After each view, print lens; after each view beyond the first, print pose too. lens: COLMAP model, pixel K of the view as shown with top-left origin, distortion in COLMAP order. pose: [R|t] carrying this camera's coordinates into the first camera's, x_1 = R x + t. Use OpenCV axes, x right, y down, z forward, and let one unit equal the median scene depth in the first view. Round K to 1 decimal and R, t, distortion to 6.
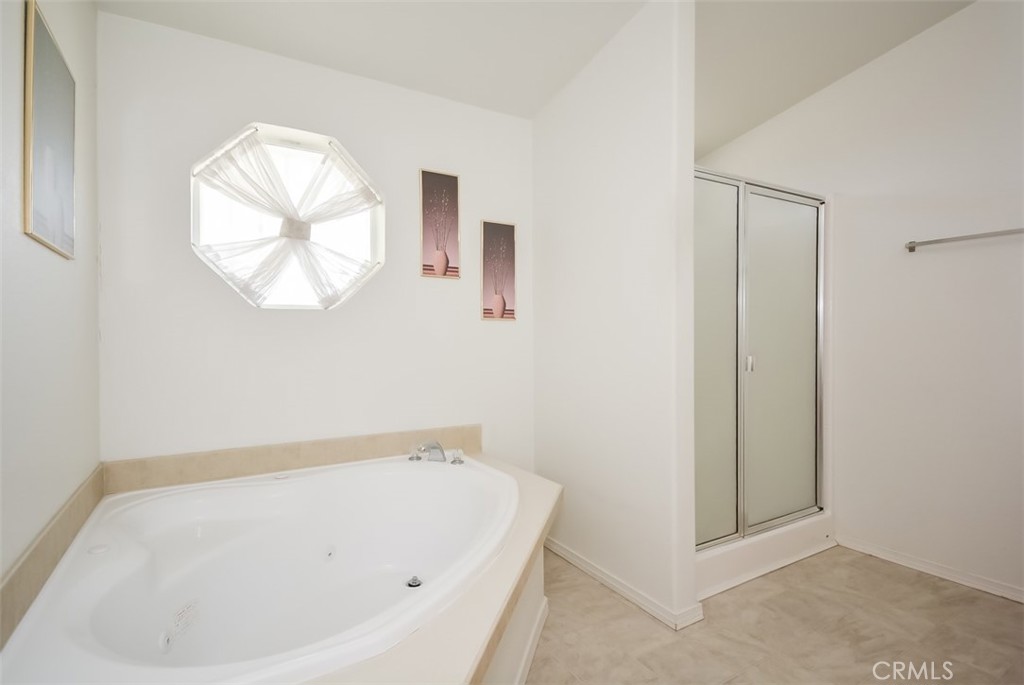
lens RADIAL K [[508.1, 0, 503.6], [0, 508.1, 343.0], [0, 0, 1]] dist [0.021596, -0.014723]
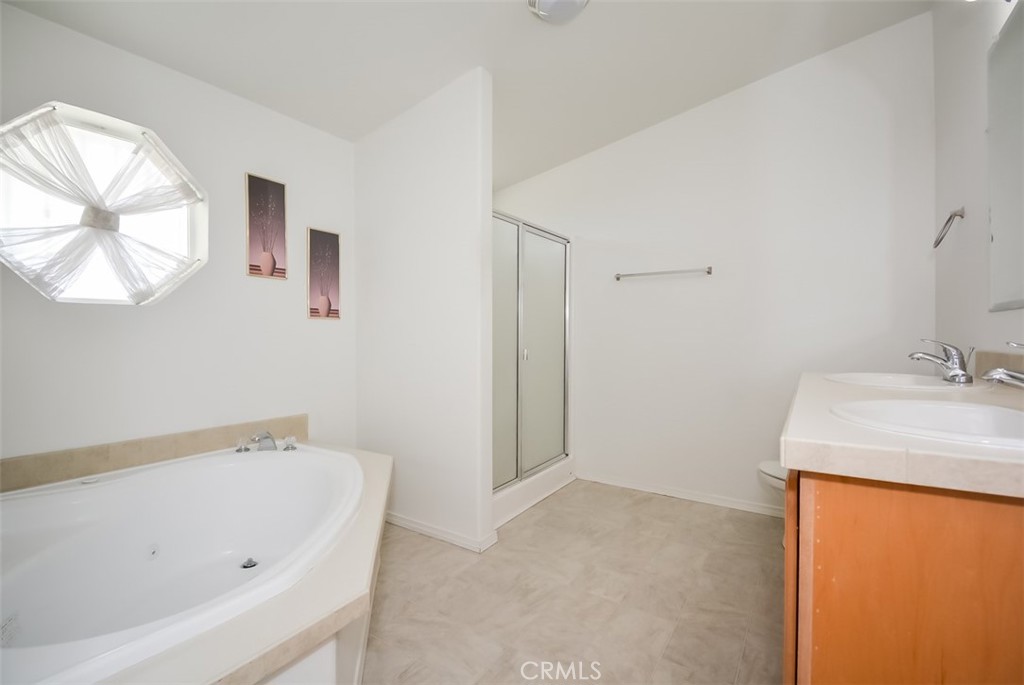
lens RADIAL K [[466.1, 0, 512.4], [0, 466.1, 341.8], [0, 0, 1]] dist [0.018002, -0.015840]
pose [[0.895662, -0.002458, 0.444728, -0.109852], [-0.001740, 0.999958, 0.009031, -0.005264], [-0.444732, -0.008862, 0.895620, -0.112616]]
